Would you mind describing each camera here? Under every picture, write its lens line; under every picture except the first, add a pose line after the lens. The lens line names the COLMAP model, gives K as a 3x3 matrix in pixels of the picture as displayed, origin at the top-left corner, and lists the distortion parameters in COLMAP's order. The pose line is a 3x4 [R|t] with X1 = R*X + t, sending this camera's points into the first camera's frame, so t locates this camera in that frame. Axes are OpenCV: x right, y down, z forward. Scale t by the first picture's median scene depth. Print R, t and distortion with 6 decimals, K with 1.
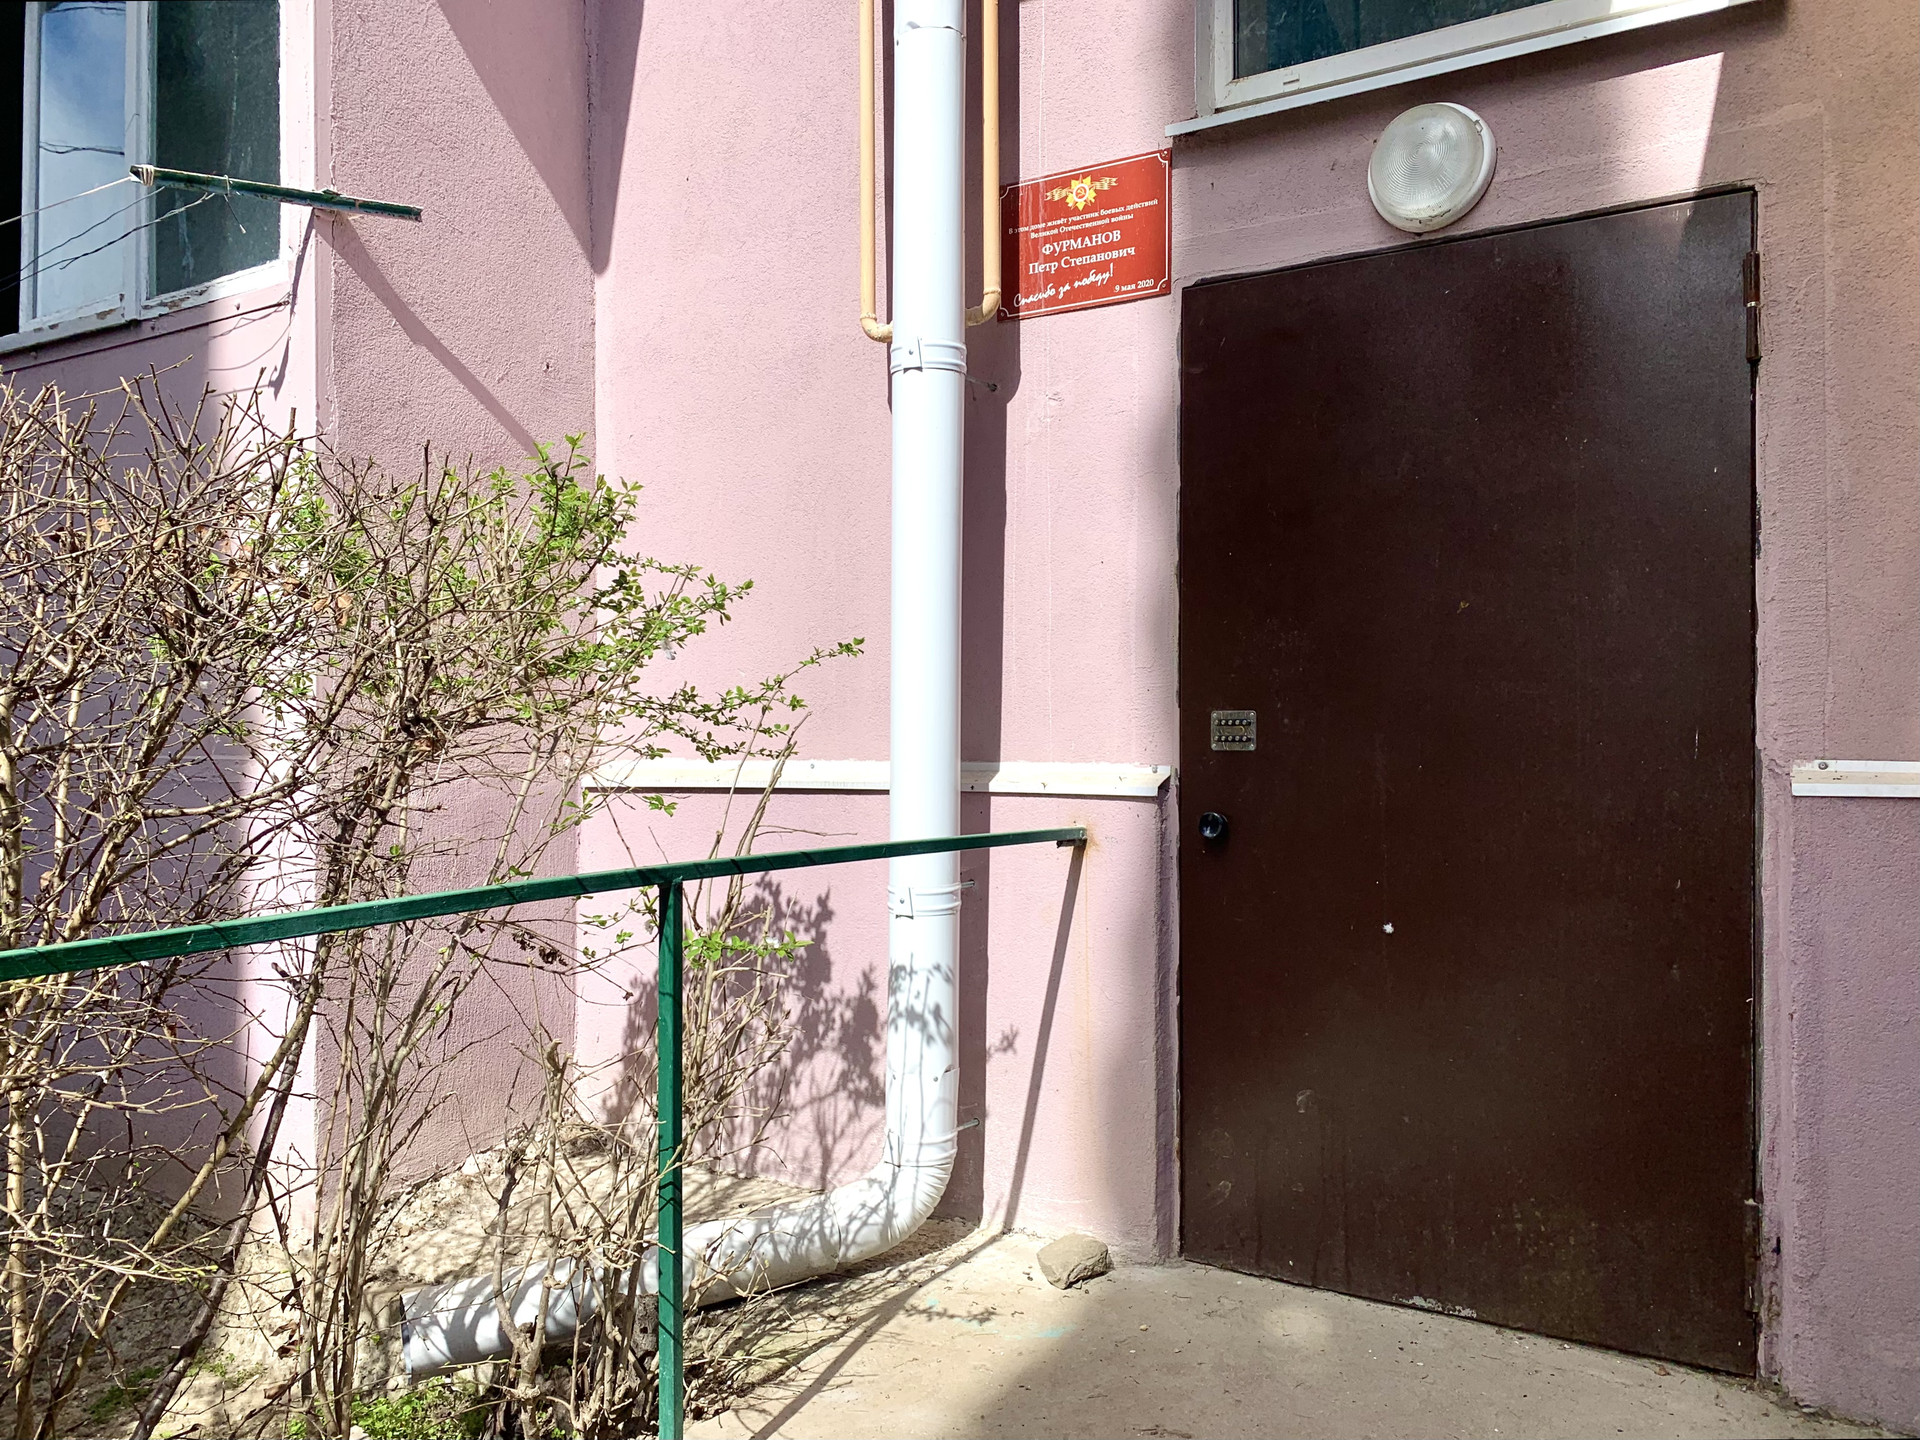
lens RADIAL K [[1499.9, 0, 963.1], [0, 1499.9, 724.7], [0, 0, 1]] dist [0.035277, -0.038890]
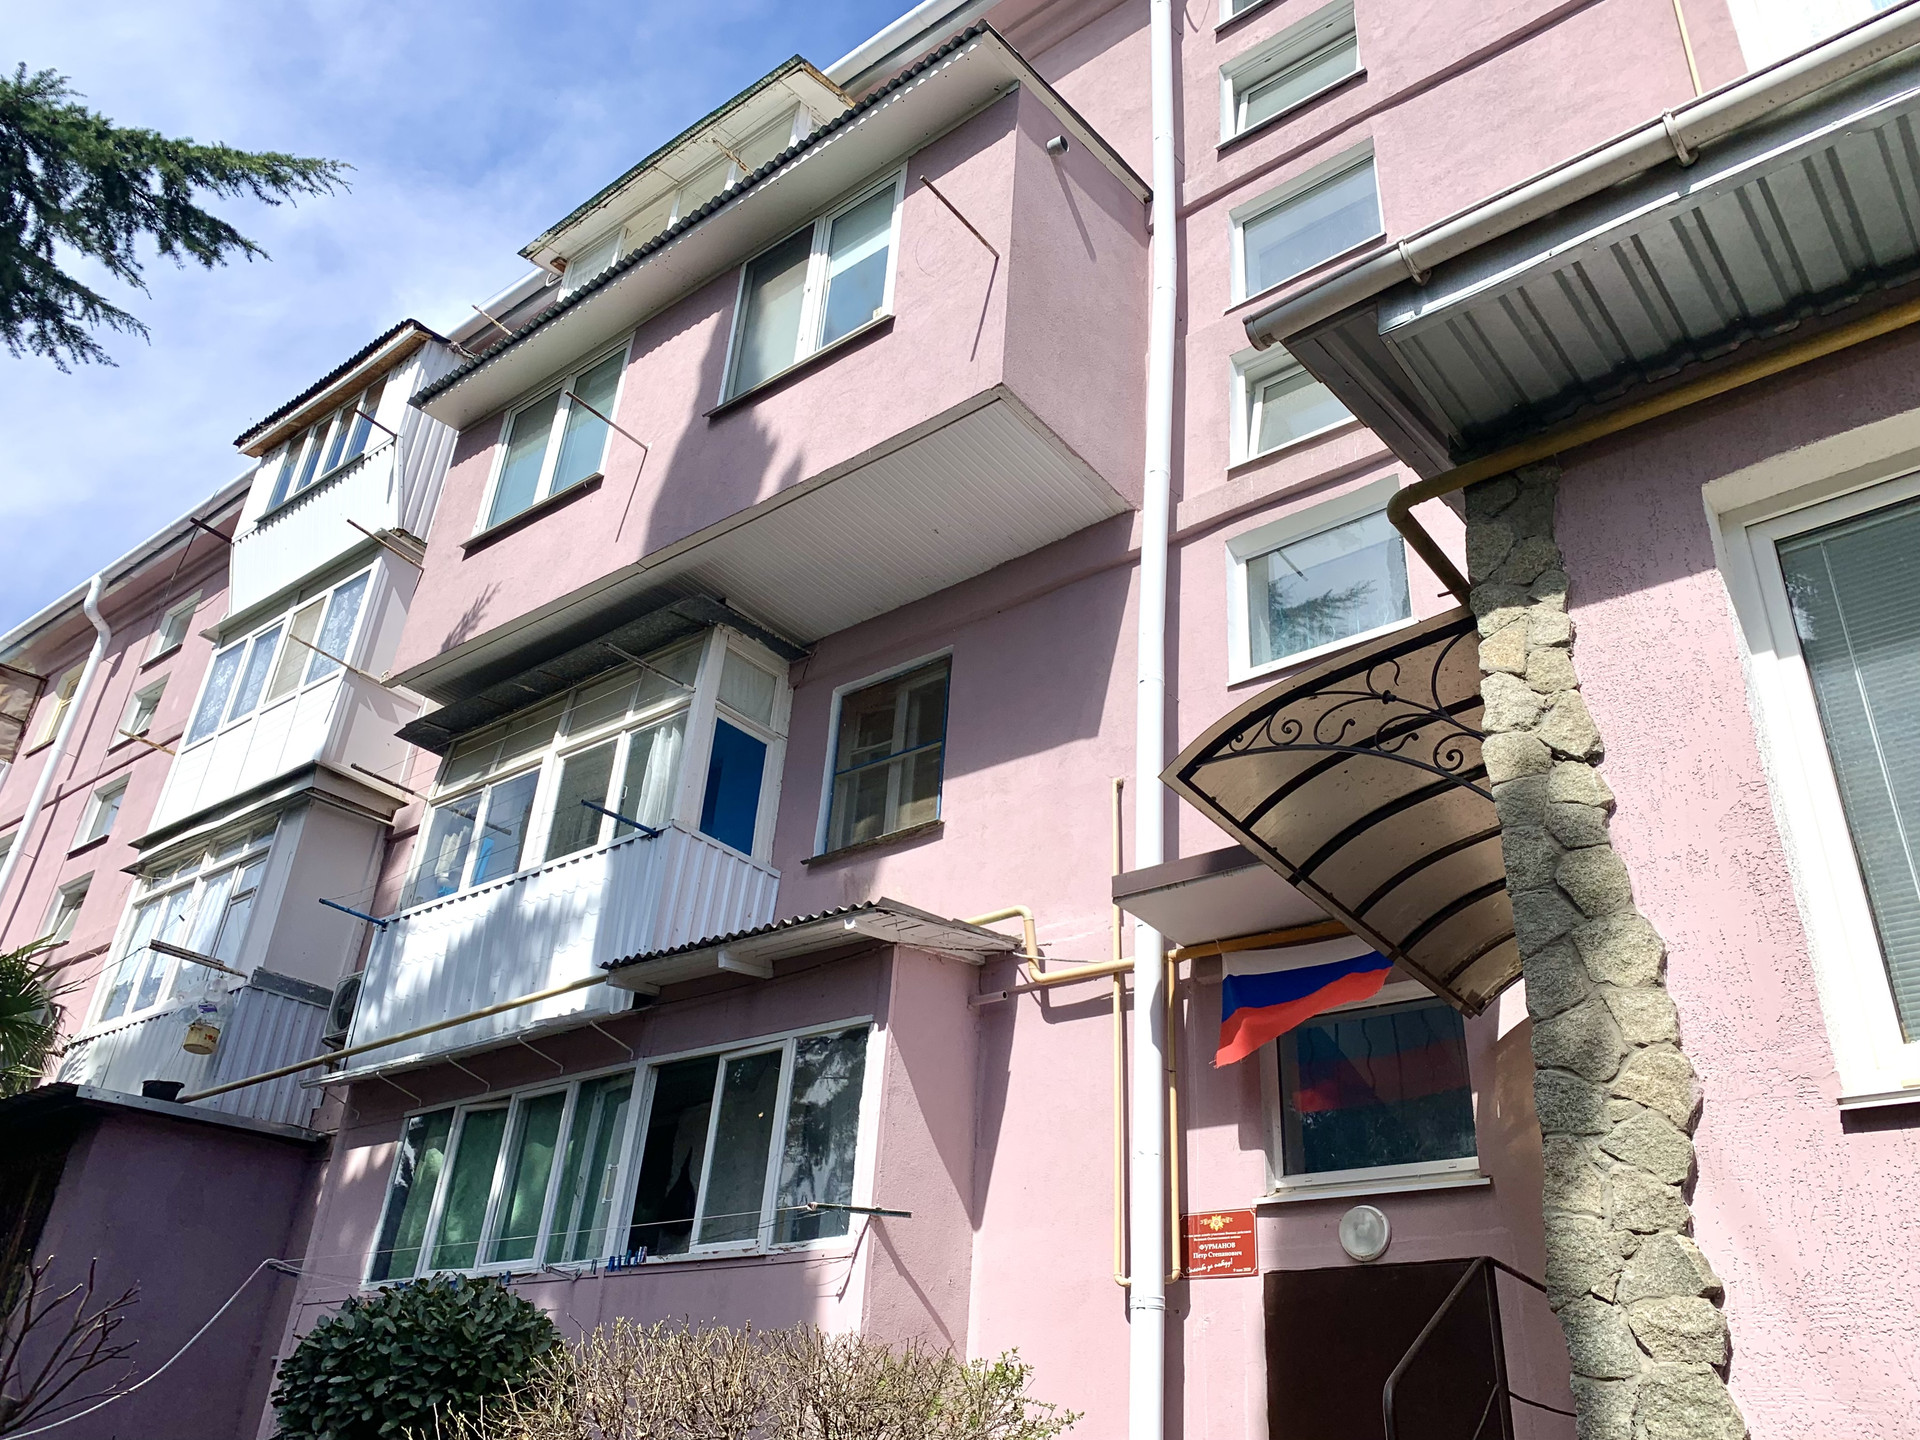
lens RADIAL K [[1499.9, 0, 970.7], [0, 1499.9, 729.0], [0, 0, 1]] dist [0.035277, -0.038890]
pose [[0.993260, 0.000265, -0.115908, -0.023039], [-0.056114, 0.876095, -0.478862, 0.086742], [0.101420, 0.482138, 0.870205, -1.270772]]
